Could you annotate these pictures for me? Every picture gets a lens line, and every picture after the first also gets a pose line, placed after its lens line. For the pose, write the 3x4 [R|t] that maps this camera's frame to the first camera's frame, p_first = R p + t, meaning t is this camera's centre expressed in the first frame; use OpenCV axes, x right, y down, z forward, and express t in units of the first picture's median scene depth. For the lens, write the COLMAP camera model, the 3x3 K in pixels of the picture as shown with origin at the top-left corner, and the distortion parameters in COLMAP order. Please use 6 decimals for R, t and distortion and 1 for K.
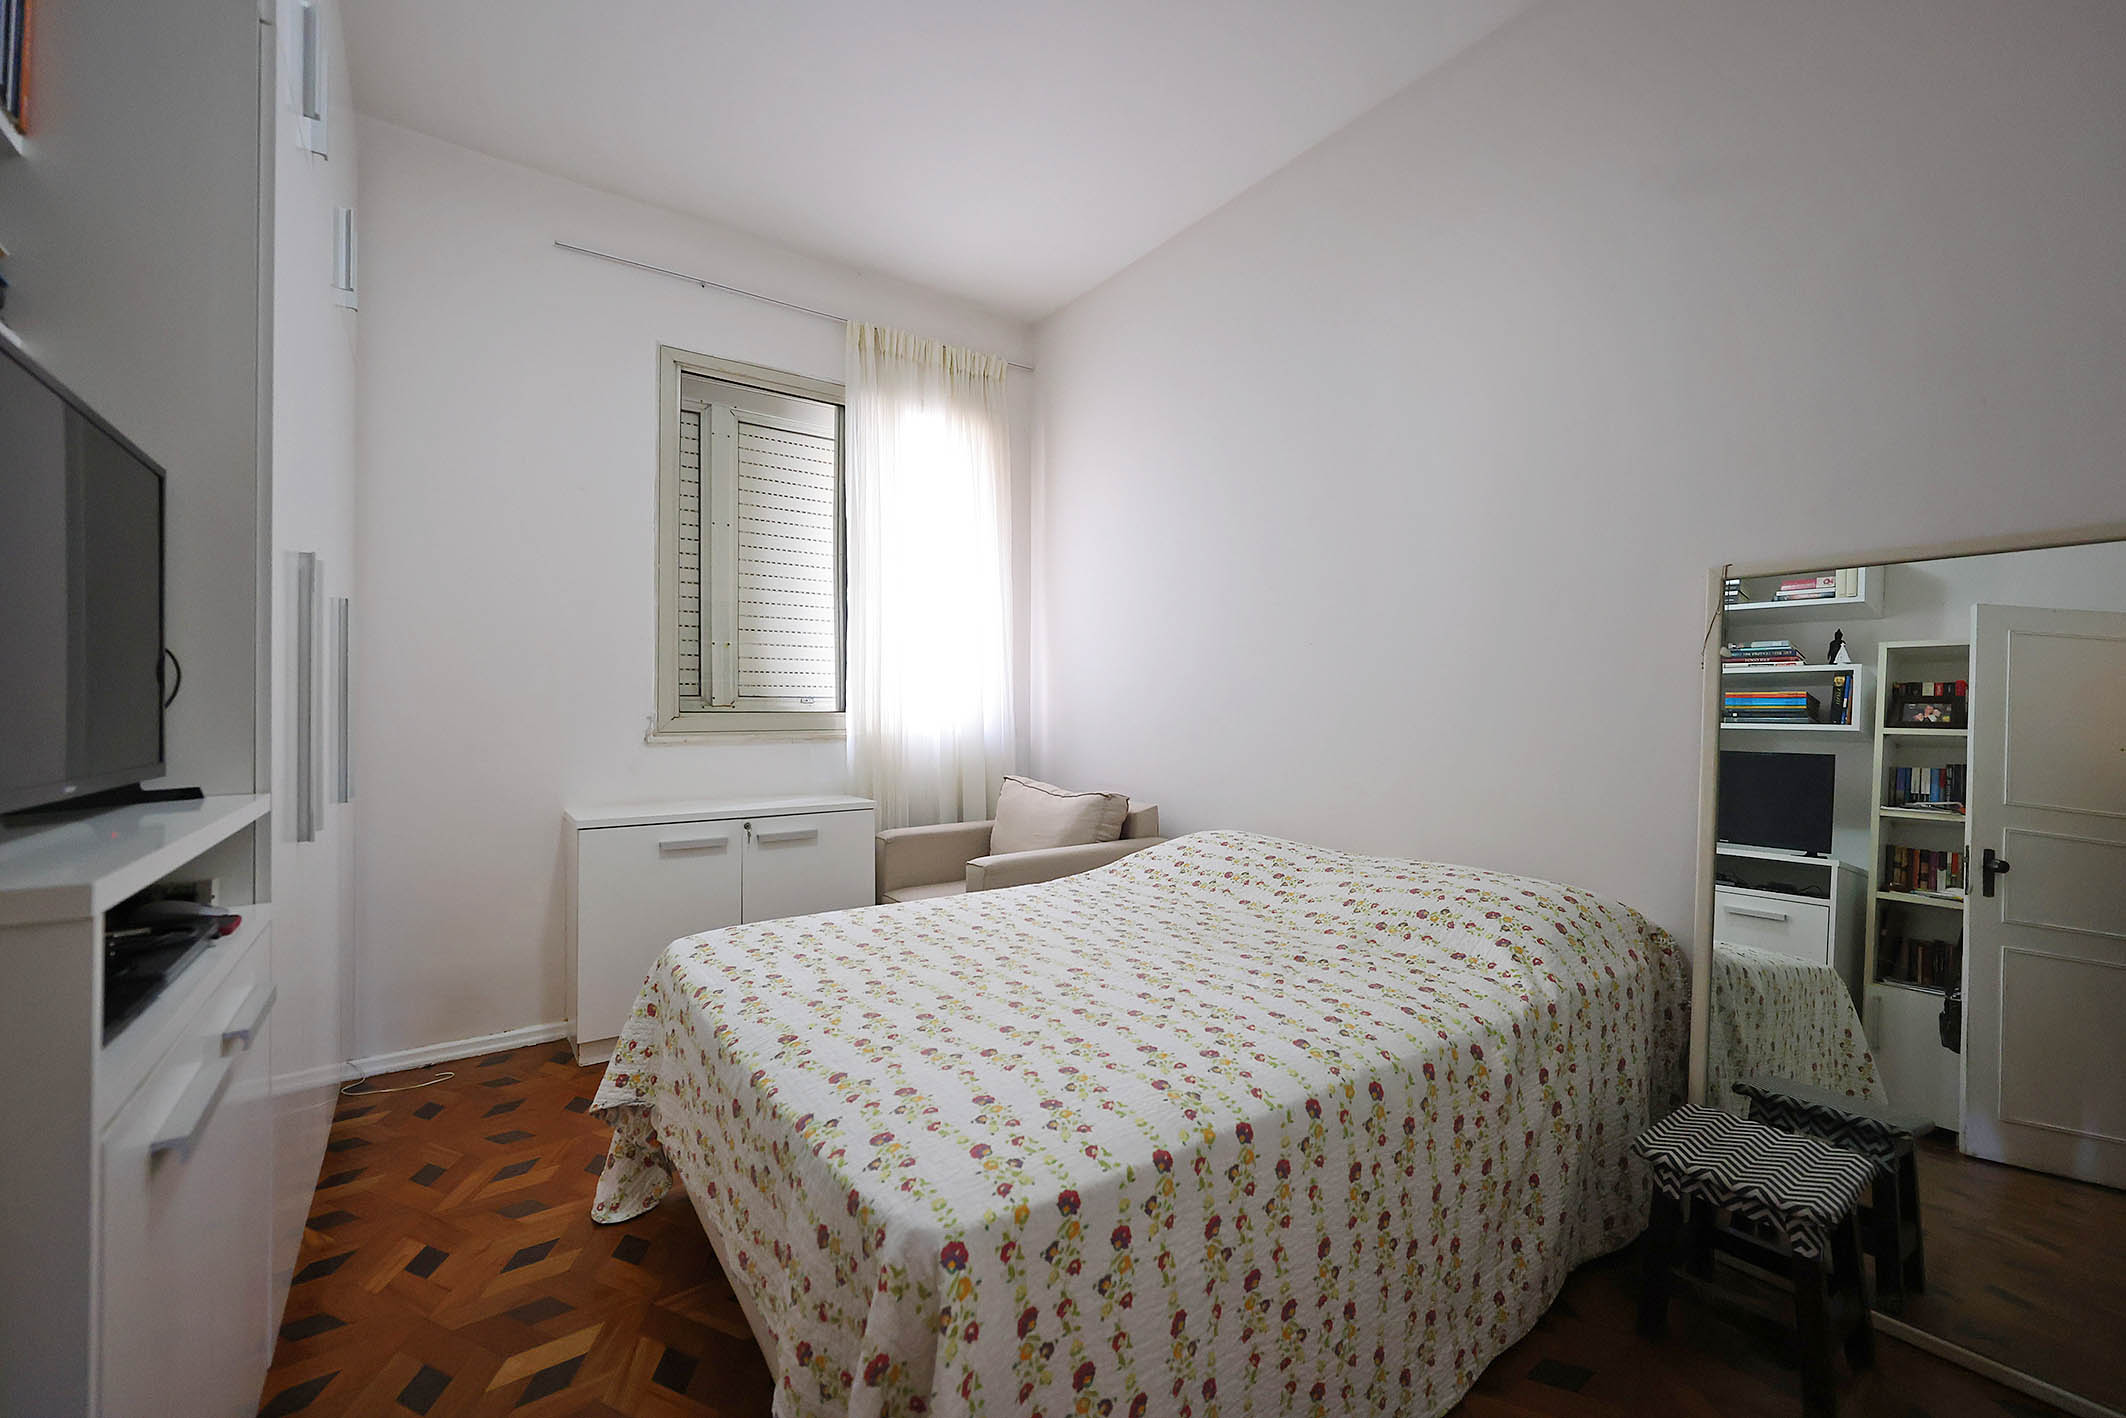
lens RADIAL K [[868.7, 0, 1048.8], [0, 868.7, 709.7], [0, 0, 1]] dist [0.003700, 0.000409]
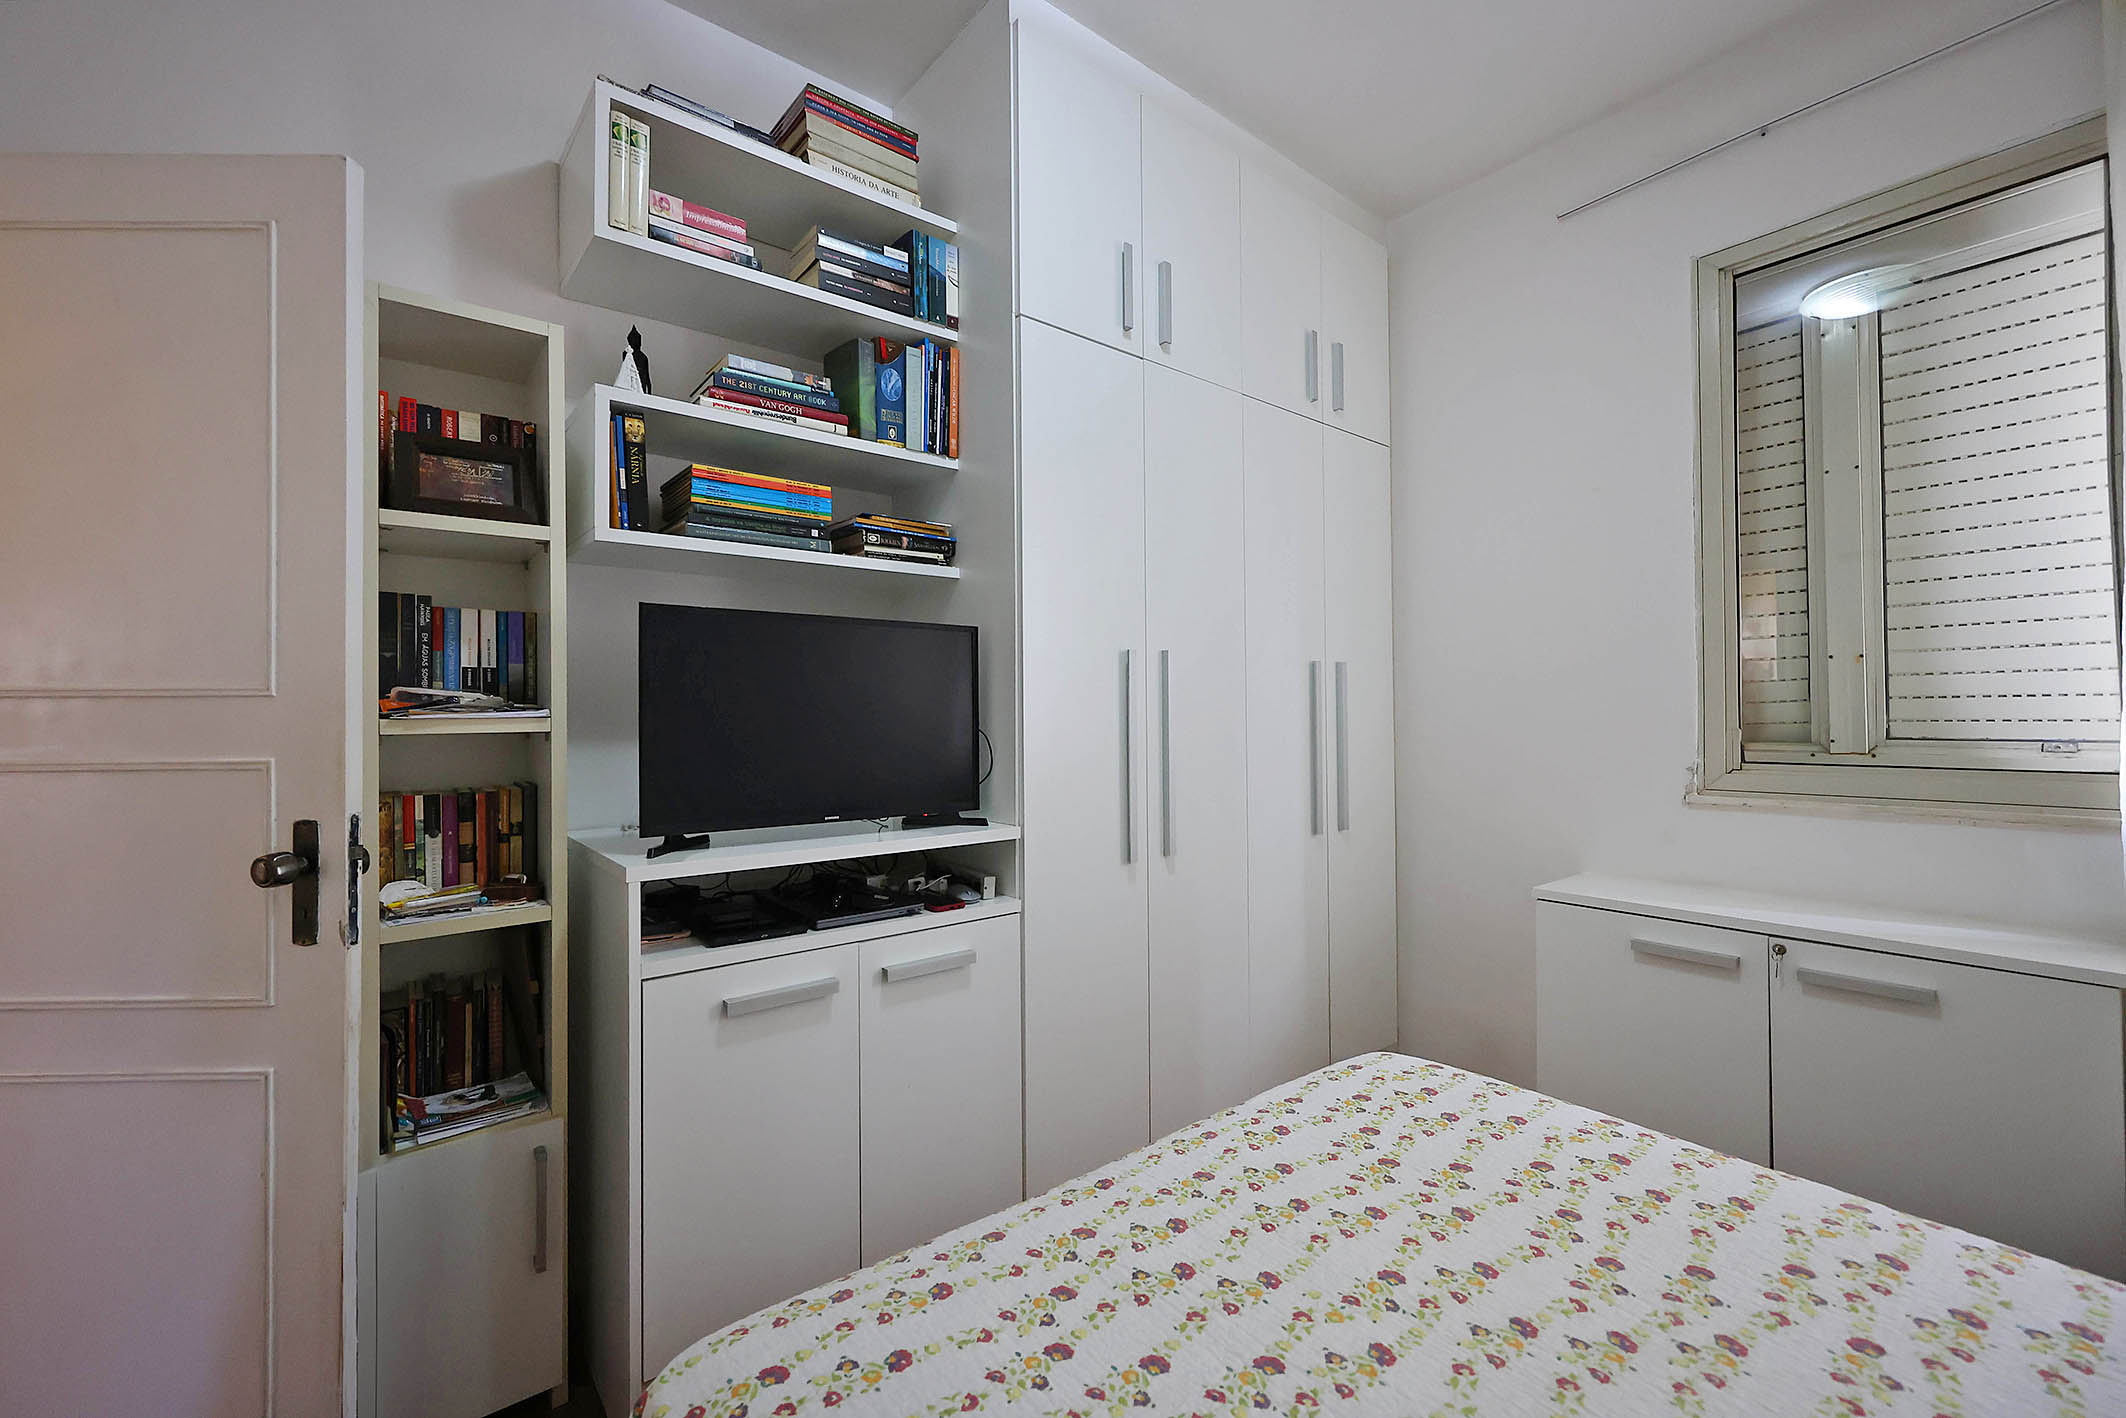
lens RADIAL K [[868.7, 0, 1050.0], [0, 868.7, 716.9], [0, 0, 1]] dist [0.003700, 0.000409]
pose [[0.038727, -0.002957, -0.999245, 0.396055], [0.008719, 0.999959, -0.002621, -0.058139], [0.999212, -0.008611, 0.038751, 0.648378]]
